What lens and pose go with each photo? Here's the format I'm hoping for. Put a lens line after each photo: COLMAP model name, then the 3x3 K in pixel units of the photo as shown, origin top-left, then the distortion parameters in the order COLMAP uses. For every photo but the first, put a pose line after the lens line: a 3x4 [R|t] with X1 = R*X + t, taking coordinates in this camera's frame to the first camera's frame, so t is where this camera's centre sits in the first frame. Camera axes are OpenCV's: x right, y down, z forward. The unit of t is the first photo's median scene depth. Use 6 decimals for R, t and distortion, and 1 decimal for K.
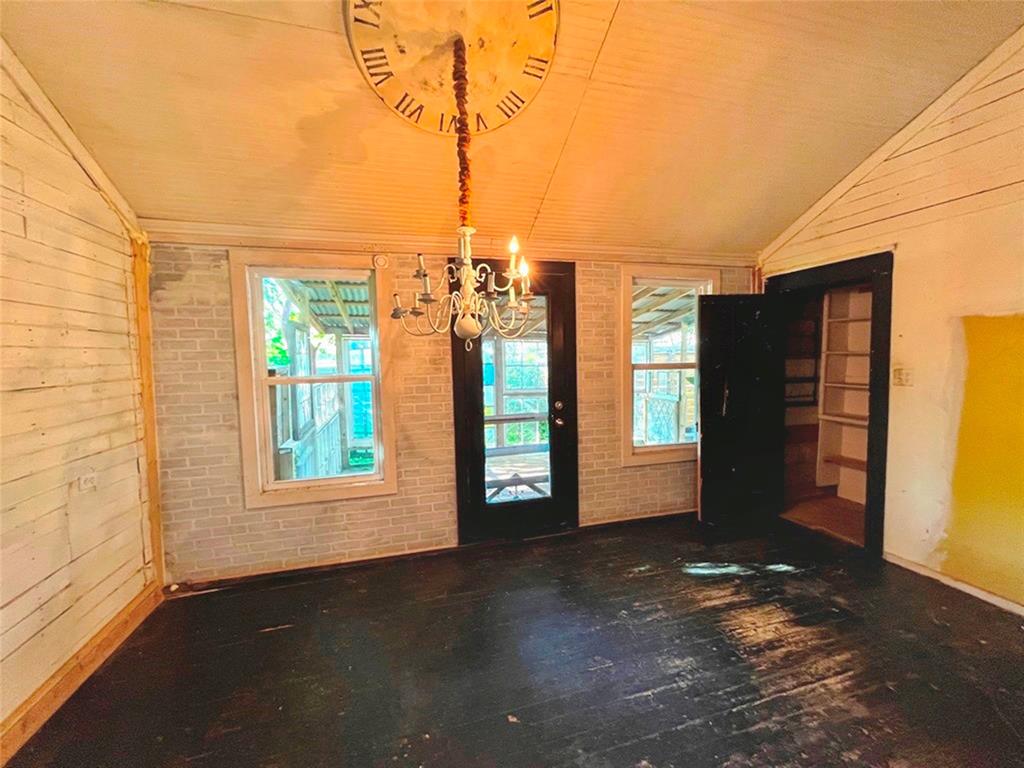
lens RADIAL K [[412.1, 0, 511.8], [0, 412.1, 383.3], [0, 0, 1]] dist [-0.001662, 0.000161]
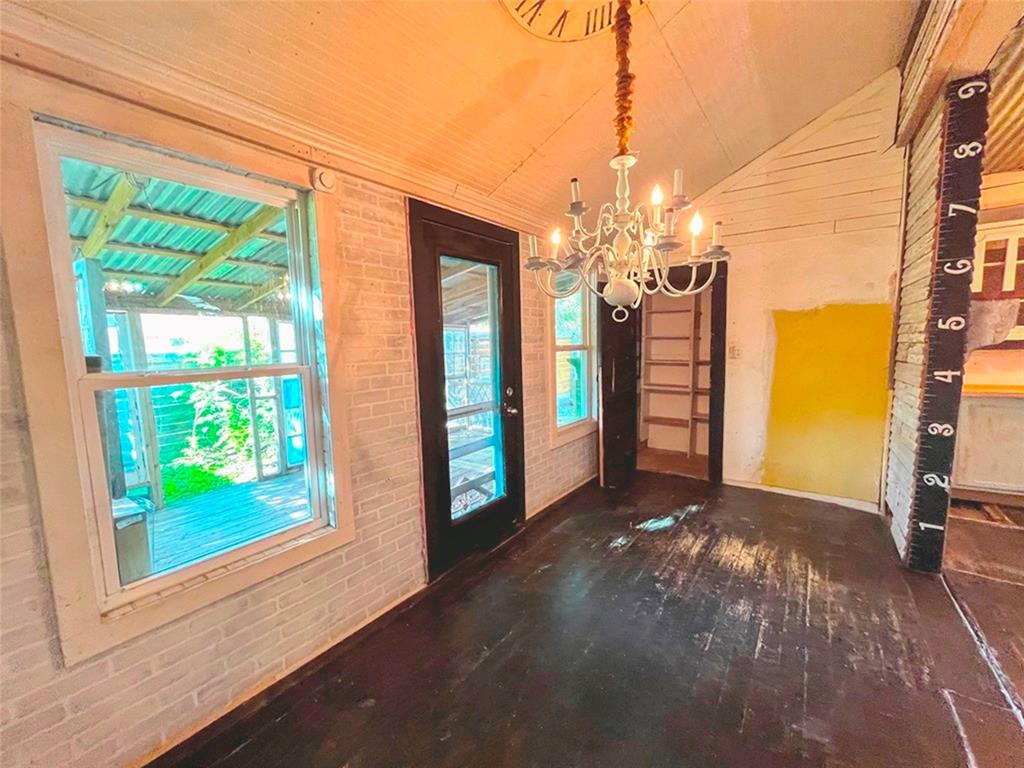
lens RADIAL K [[412.1, 0, 512.2], [0, 412.1, 382.4], [0, 0, 1]] dist [-0.001662, 0.000161]
pose [[0.792679, -0.059367, 0.606742, -0.464924], [0.044774, 0.998229, 0.039177, -0.001762], [-0.607993, -0.003889, 0.793933, 0.316401]]
